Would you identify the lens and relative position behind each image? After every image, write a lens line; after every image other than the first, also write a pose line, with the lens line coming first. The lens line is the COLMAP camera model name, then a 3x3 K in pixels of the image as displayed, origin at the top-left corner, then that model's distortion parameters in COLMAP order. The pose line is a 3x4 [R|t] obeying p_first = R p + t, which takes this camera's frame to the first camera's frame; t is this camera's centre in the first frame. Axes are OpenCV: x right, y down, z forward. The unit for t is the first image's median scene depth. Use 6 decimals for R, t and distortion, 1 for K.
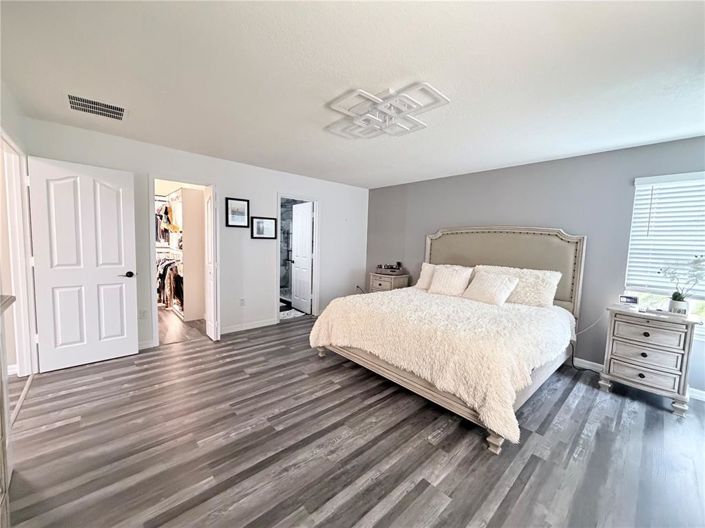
lens RADIAL K [[280.5, 0, 342.4], [0, 280.5, 262.1], [0, 0, 1]] dist [0.002870, -0.000546]
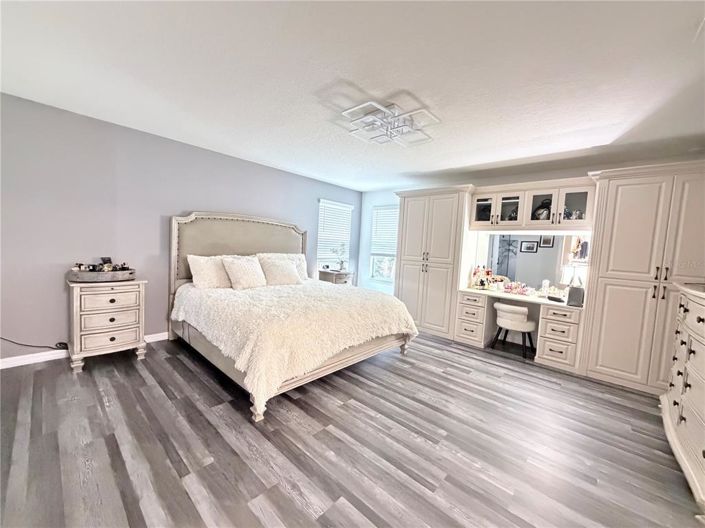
lens RADIAL K [[280.5, 0, 354.3], [0, 280.5, 265.1], [0, 0, 1]] dist [0.002870, -0.000546]
pose [[-0.122373, -0.108256, 0.986562, -0.898033], [0.010078, 0.993847, 0.110306, -0.085415], [-0.992433, 0.023441, -0.120529, 1.158444]]
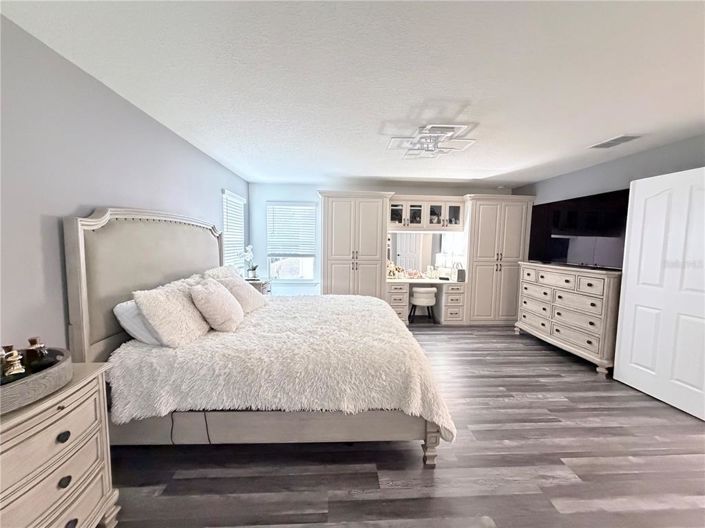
lens RADIAL K [[280.5, 0, 350.9], [0, 280.5, 264.0], [0, 0, 1]] dist [0.002870, -0.000546]
pose [[-0.793179, -0.093327, 0.601795, -0.331170], [0.000942, 0.987998, 0.154462, -0.171660], [-0.608987, 0.123083, -0.783572, 1.987003]]
